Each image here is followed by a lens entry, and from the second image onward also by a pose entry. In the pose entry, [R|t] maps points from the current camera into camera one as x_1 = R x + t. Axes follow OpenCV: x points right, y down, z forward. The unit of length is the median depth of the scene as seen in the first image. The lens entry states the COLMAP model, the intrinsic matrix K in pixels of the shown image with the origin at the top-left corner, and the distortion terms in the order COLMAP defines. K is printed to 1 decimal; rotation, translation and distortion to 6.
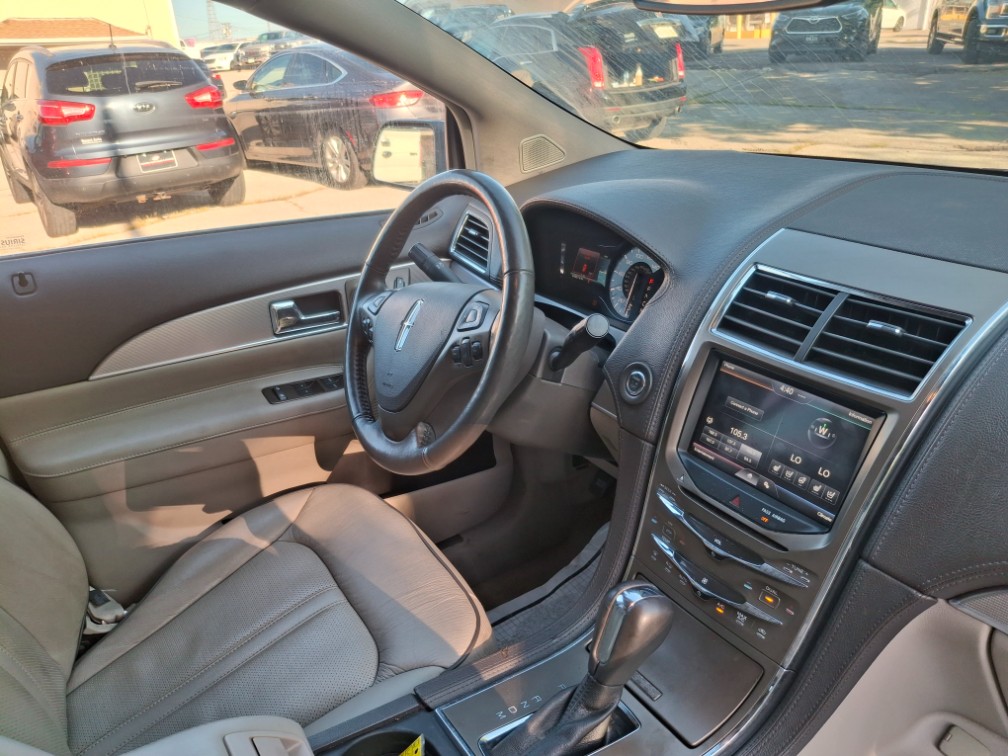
lens RADIAL K [[732.6, 0, 504.0], [0, 732.6, 378.0], [0, 0, 1]] dist [0.033771, -0.065077]
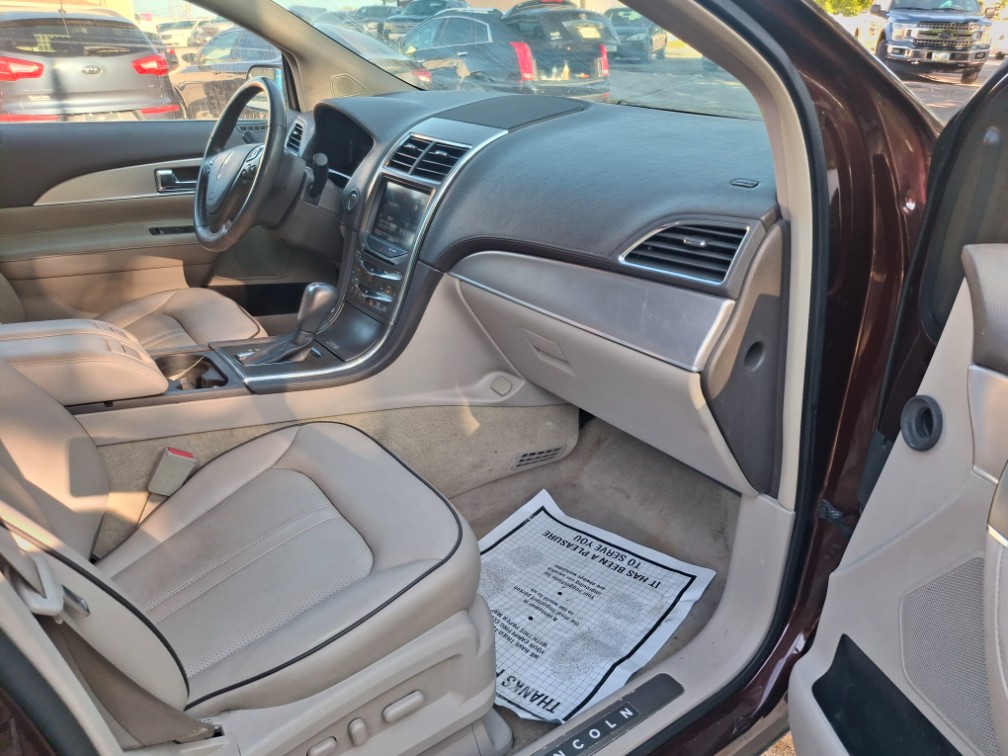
lens RADIAL K [[740.3, 0, 521.7], [0, 740.3, 368.3], [0, 0, 1]] dist [-0.006677, -0.015854]
pose [[0.996389, 0.031229, 0.078957, 0.058470], [-0.030499, 0.999480, -0.010432, 0.053140], [-0.079242, 0.007986, 0.996823, -0.104167]]
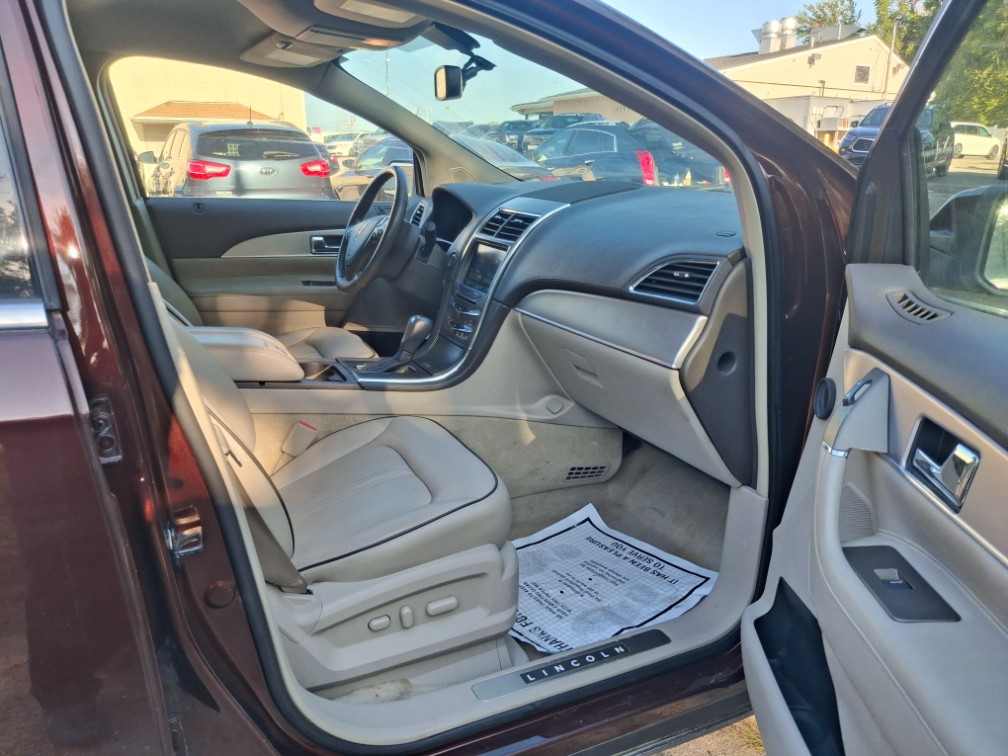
lens RADIAL K [[732.6, 0, 504.0], [0, 732.6, 378.0], [0, 0, 1]] dist [0.033771, -0.065077]
pose [[0.989322, 0.094321, -0.111111, 0.079769], [-0.107152, 0.987475, -0.115812, 0.078667], [0.098796, 0.126481, 0.987037, -0.151900]]
